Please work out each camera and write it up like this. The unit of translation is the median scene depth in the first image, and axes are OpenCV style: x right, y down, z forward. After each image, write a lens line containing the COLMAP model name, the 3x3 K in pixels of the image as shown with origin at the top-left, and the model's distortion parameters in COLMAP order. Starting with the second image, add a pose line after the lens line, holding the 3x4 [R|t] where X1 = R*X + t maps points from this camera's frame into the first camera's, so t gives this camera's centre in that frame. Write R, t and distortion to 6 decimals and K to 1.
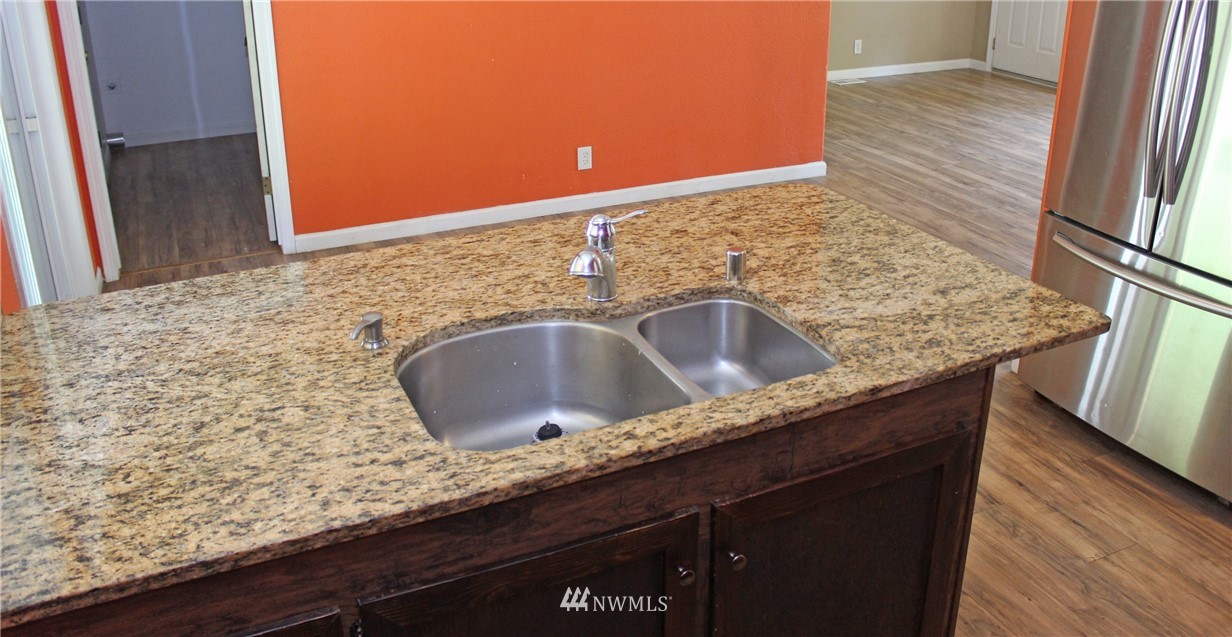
lens RADIAL K [[1015.8, 0, 617.5], [0, 1015.8, 270.9], [0, 0, 1]] dist [-0.162769, 0.161808]
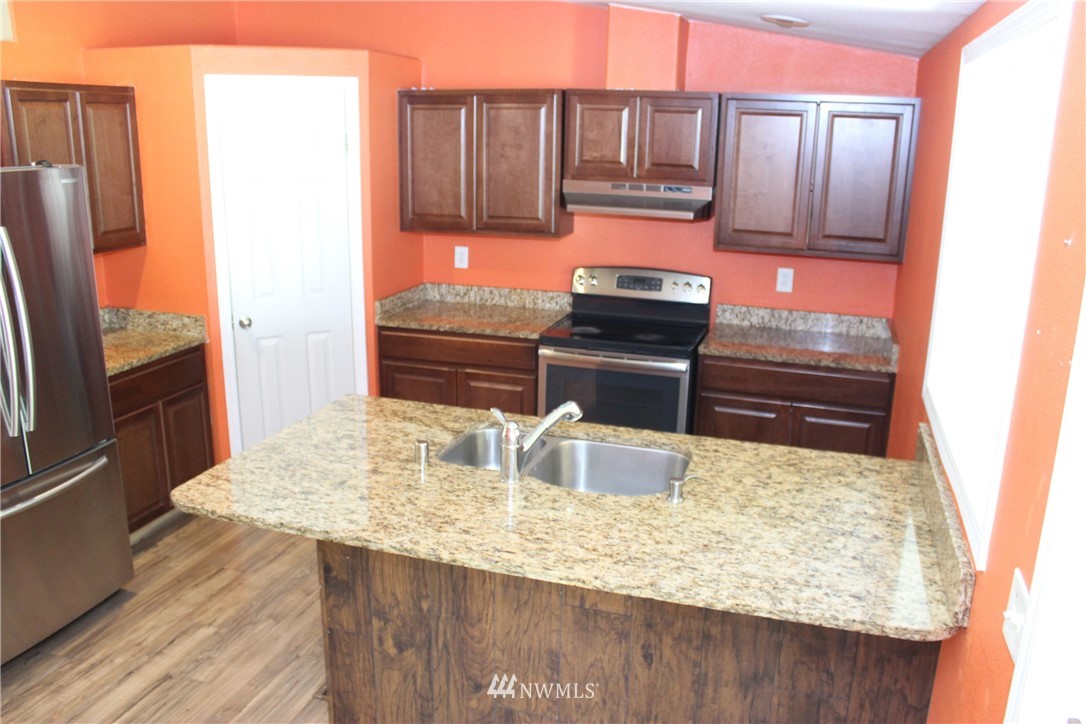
lens RADIAL K [[899.7, 0, 540.9], [0, 899.7, 372.0], [0, 0, 1]] dist [-0.158038, 0.129253]
pose [[-0.733736, -0.185189, 0.653710, -0.848666], [0.242760, 0.827172, 0.506807, -0.733780], [-0.634586, 0.530557, -0.561970, 1.627608]]
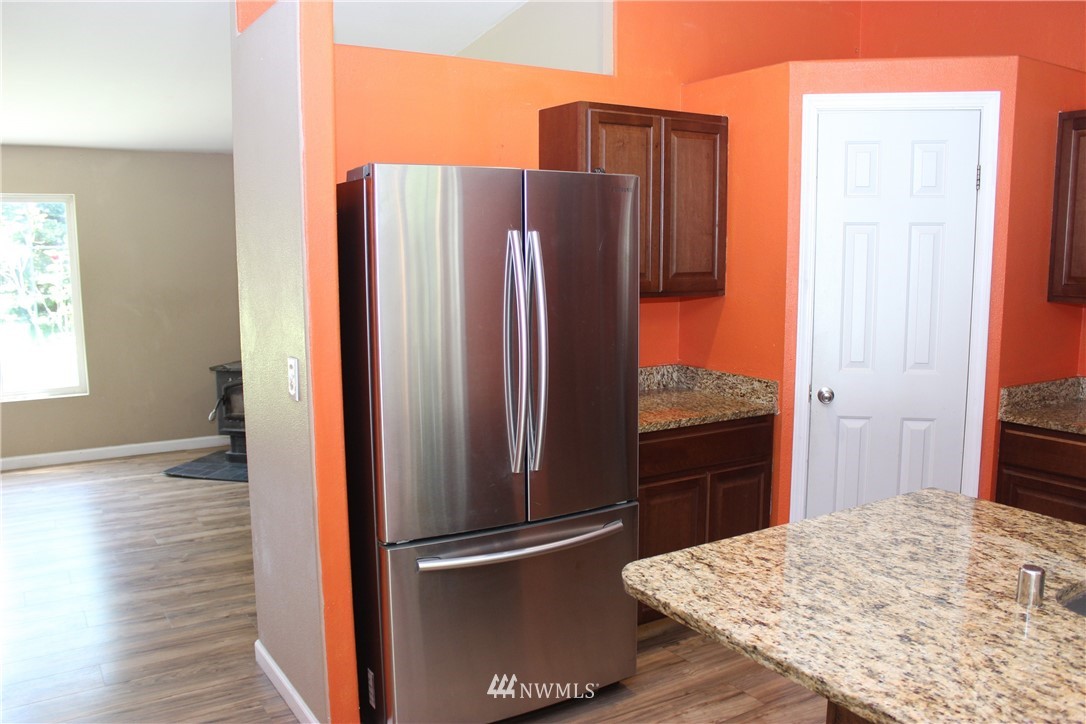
lens RADIAL K [[899.7, 0, 540.9], [0, 899.7, 372.0], [0, 0, 1]] dist [-0.158038, 0.129253]
pose [[-0.125316, -0.128526, 0.983757, -0.529004], [0.369716, 0.914101, 0.166522, -0.454388], [-0.920655, 0.384579, -0.067033, 1.424531]]
